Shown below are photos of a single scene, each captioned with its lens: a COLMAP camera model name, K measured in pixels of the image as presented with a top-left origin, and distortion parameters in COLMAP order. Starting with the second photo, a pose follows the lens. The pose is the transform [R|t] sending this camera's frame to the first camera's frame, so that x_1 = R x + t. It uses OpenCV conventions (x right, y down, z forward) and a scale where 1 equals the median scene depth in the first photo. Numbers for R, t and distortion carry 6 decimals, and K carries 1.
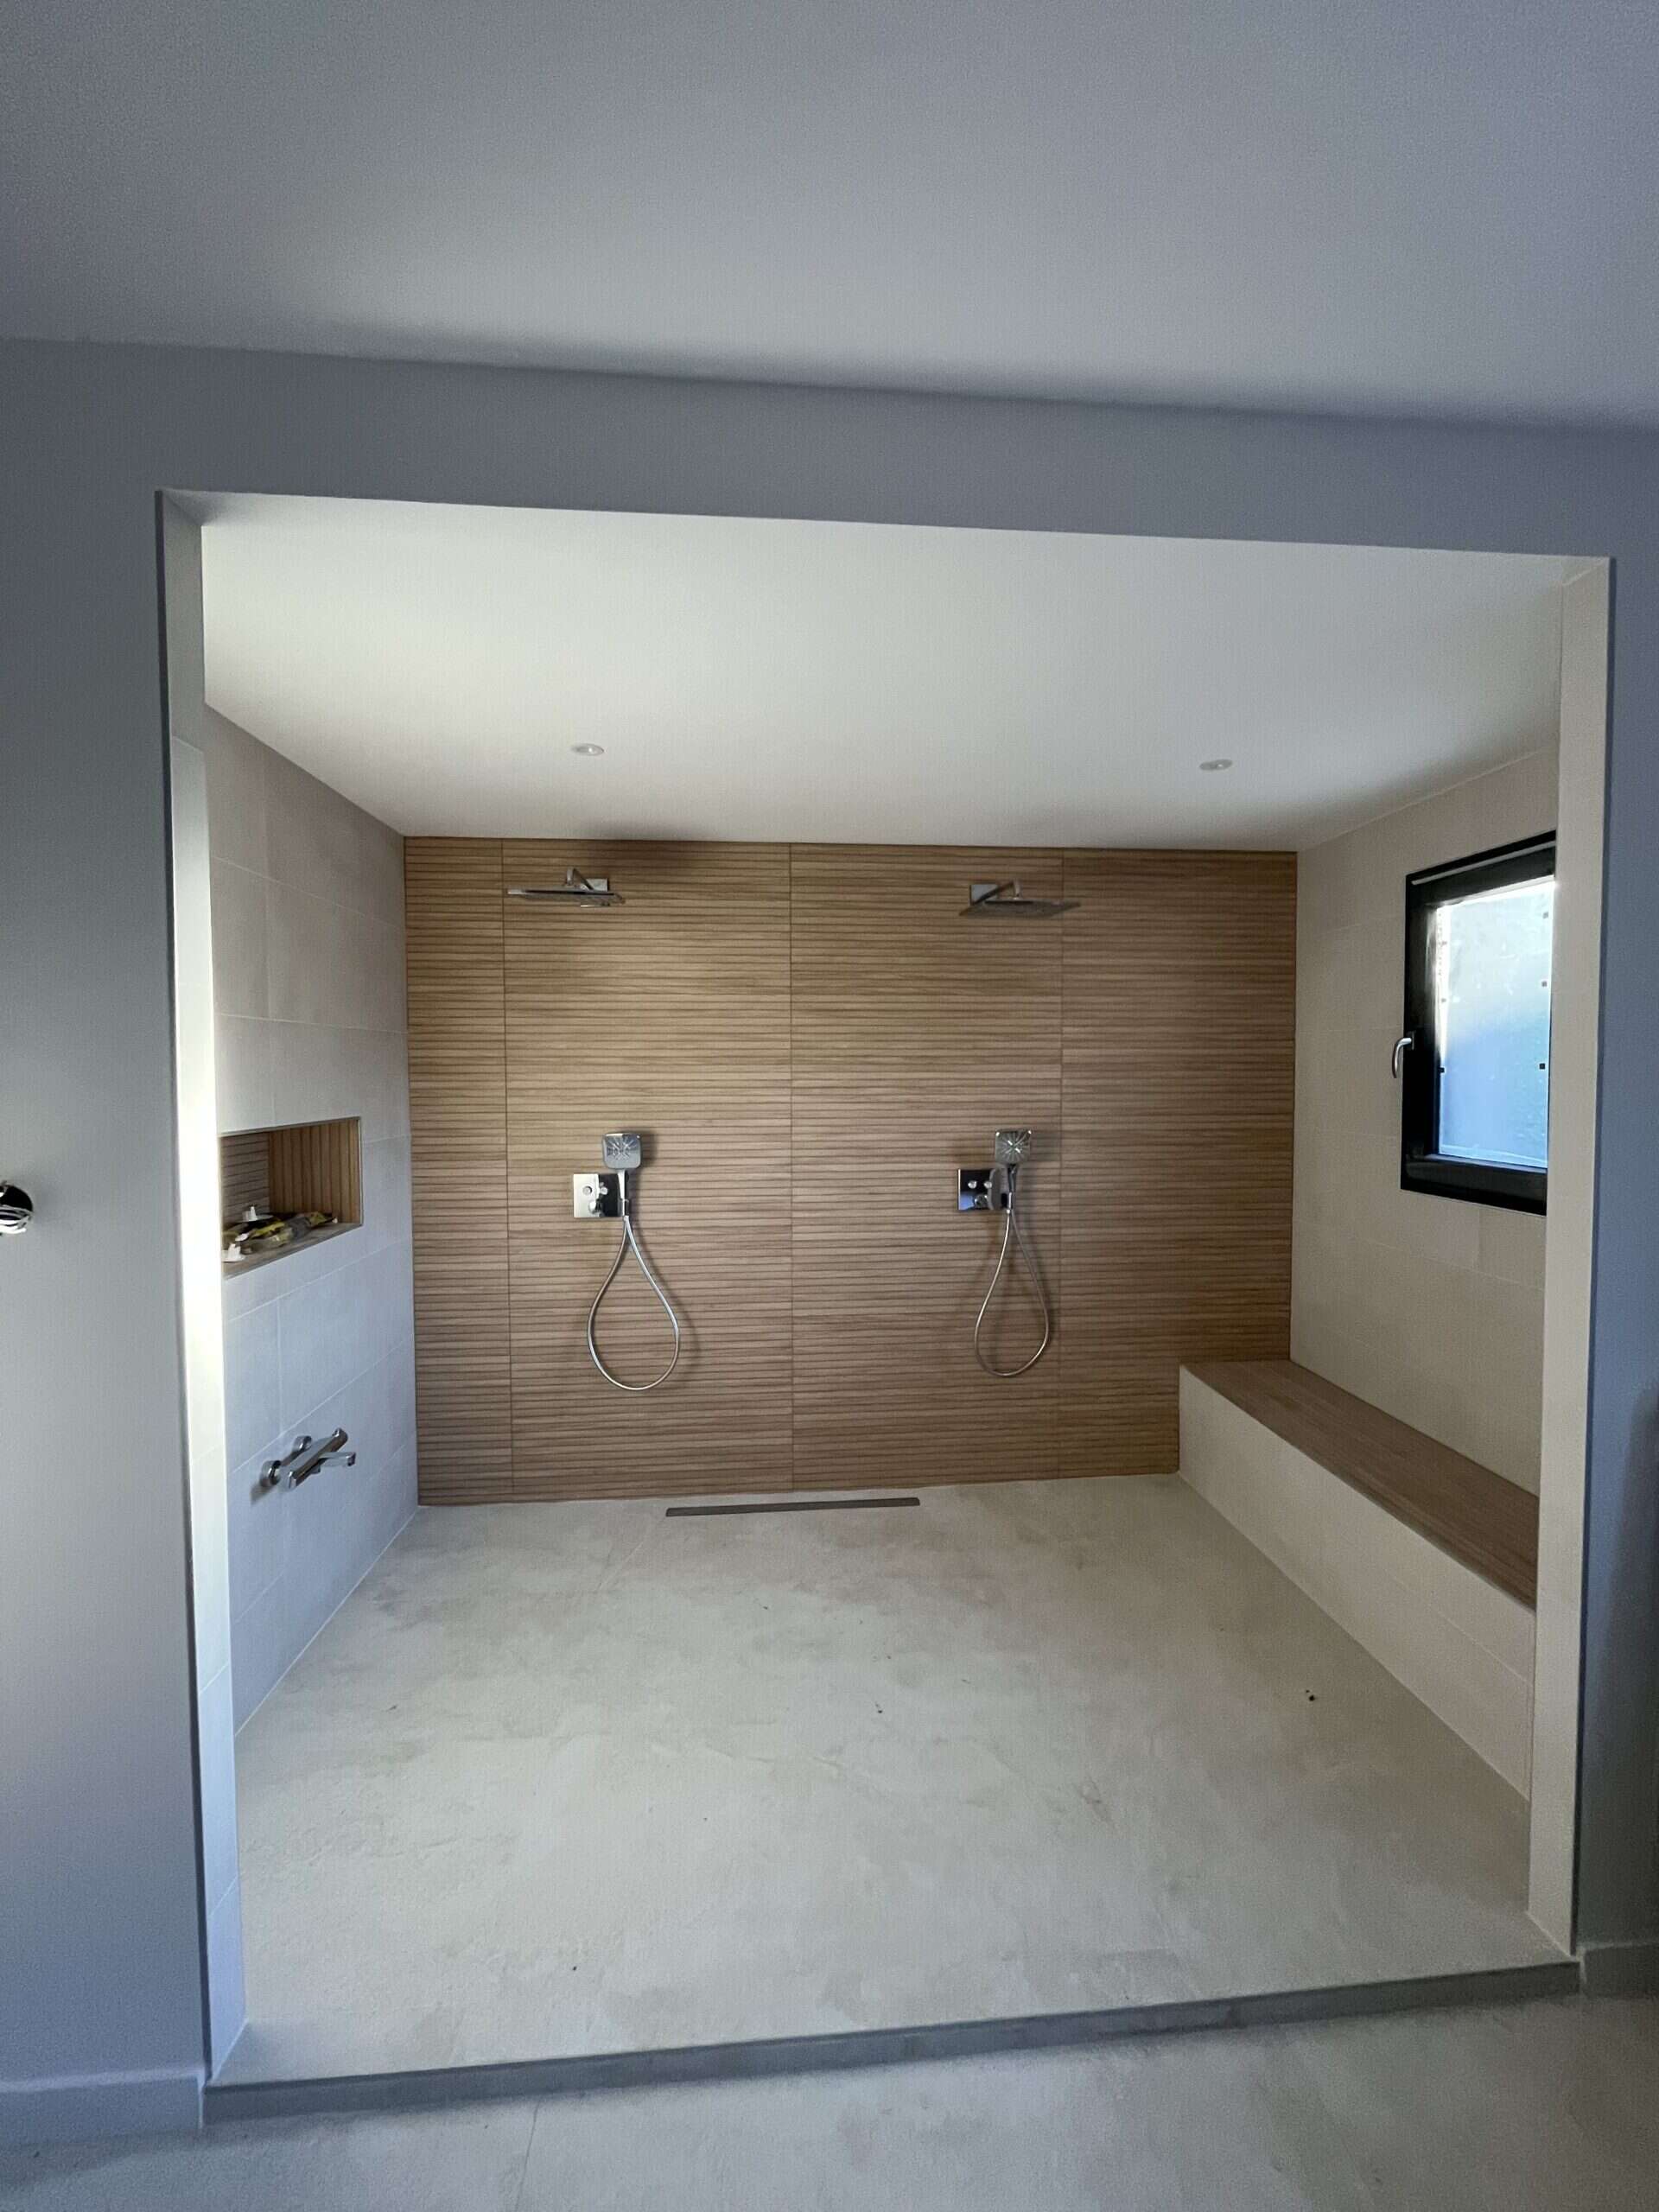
lens RADIAL K [[888.1, 0, 834.5], [0, 888.1, 1101.8], [0, 0, 1]] dist [-0.005484, 0.000938]
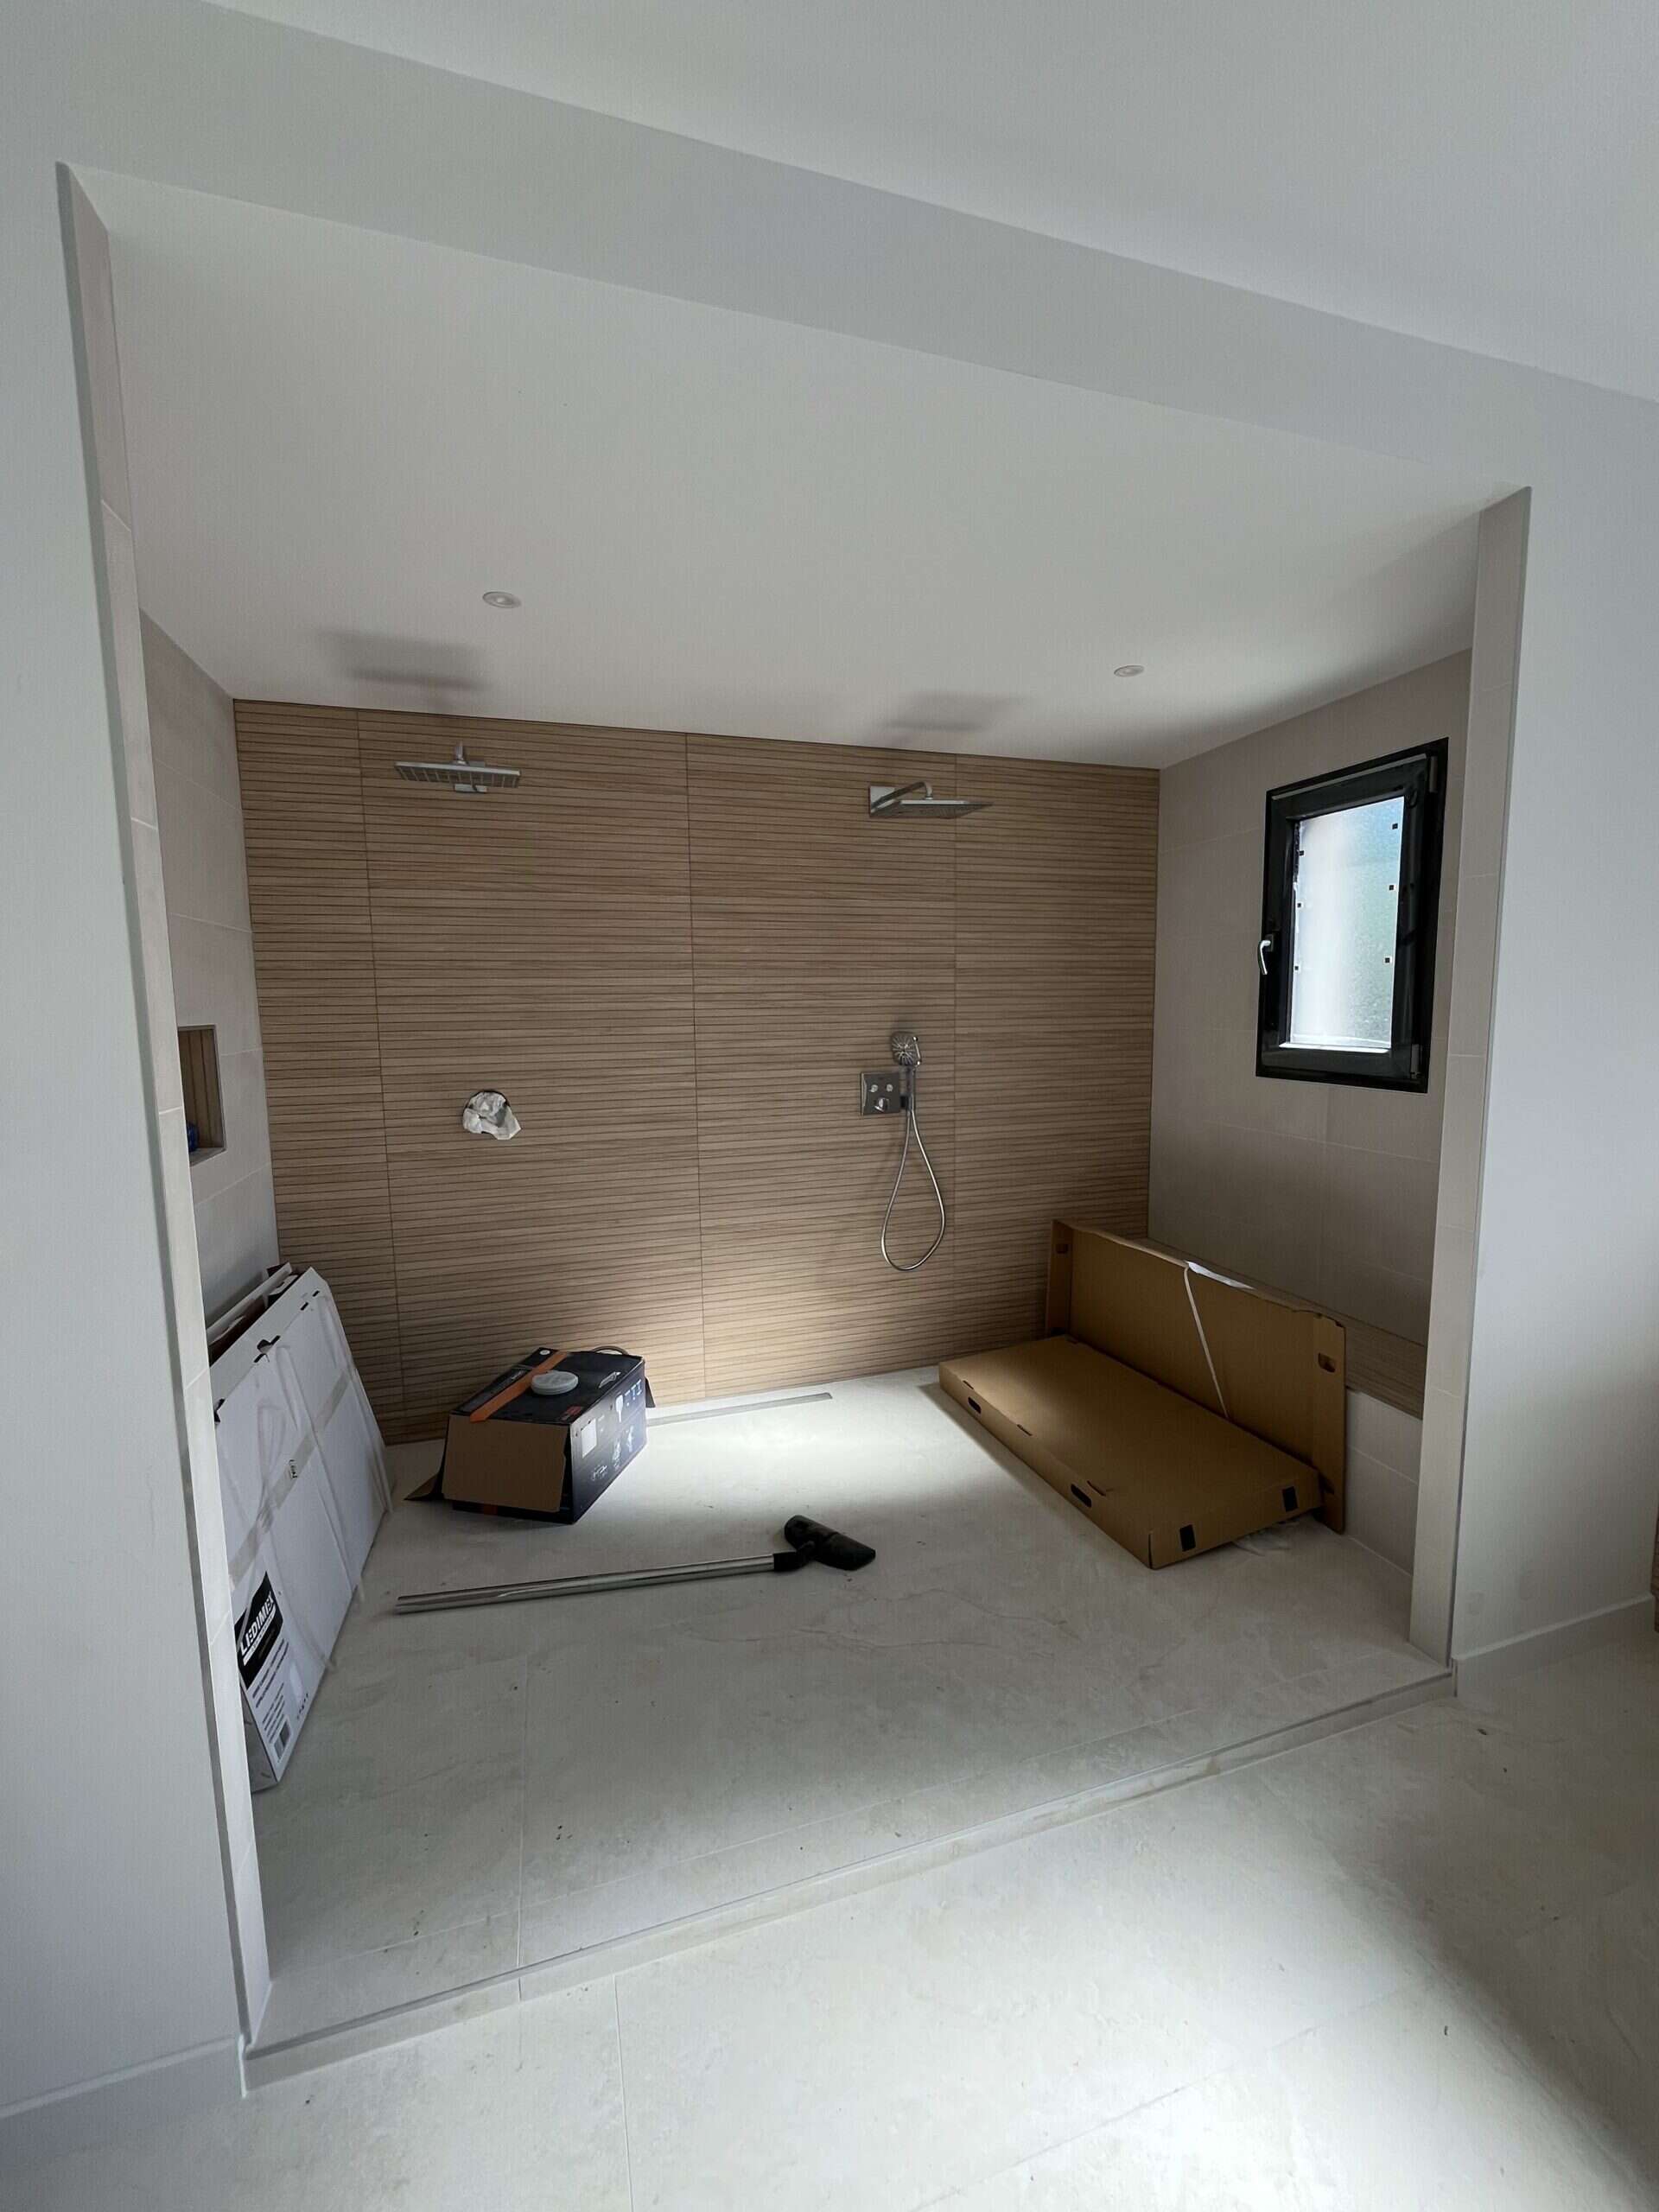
lens RADIAL K [[888.1, 0, 830.2], [0, 888.1, 1101.7], [0, 0, 1]] dist [-0.005484, 0.000938]
pose [[0.975295, -0.034007, 0.218272, -0.119800], [0.017864, 0.996985, 0.075509, 0.031507], [-0.220182, -0.069745, 0.972962, 0.018911]]
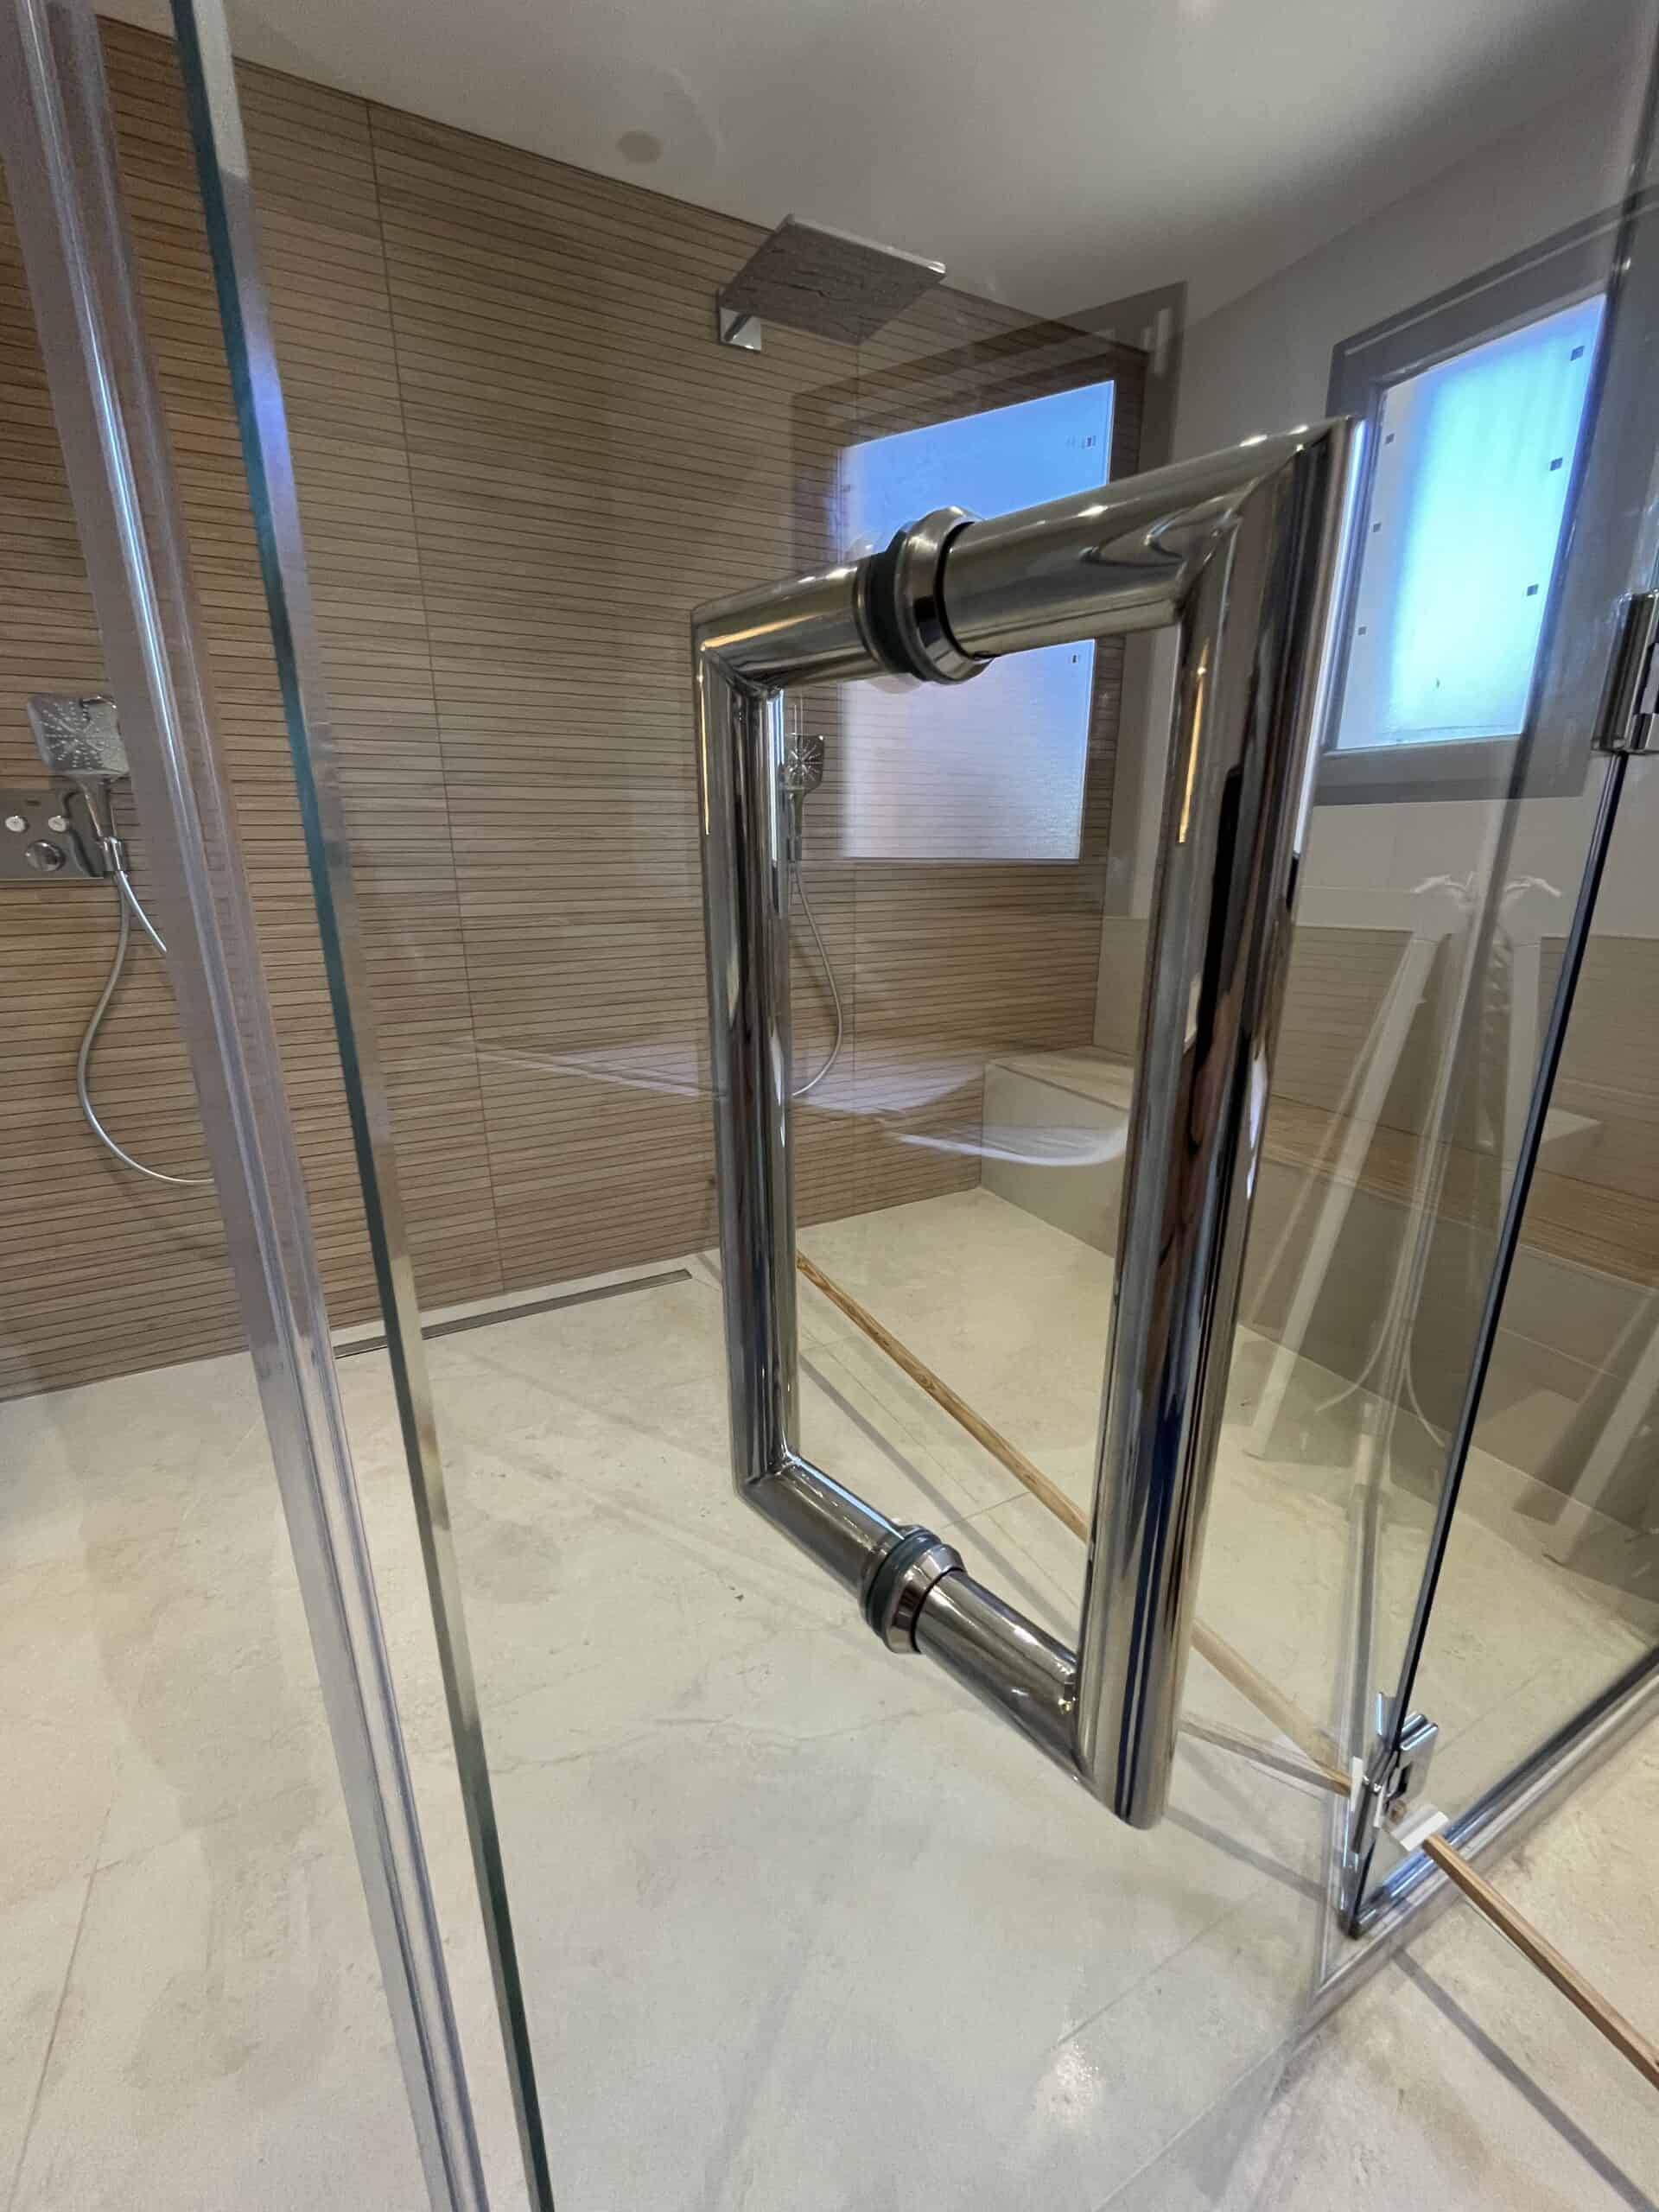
lens RADIAL K [[888.1, 0, 829.2], [0, 888.1, 1103.0], [0, 0, 1]] dist [-0.005484, 0.000938]
pose [[0.922300, -0.108813, 0.370841, -0.055067], [0.013793, 0.968203, 0.249787, 0.133131], [-0.386229, -0.225264, 0.894474, 0.332459]]
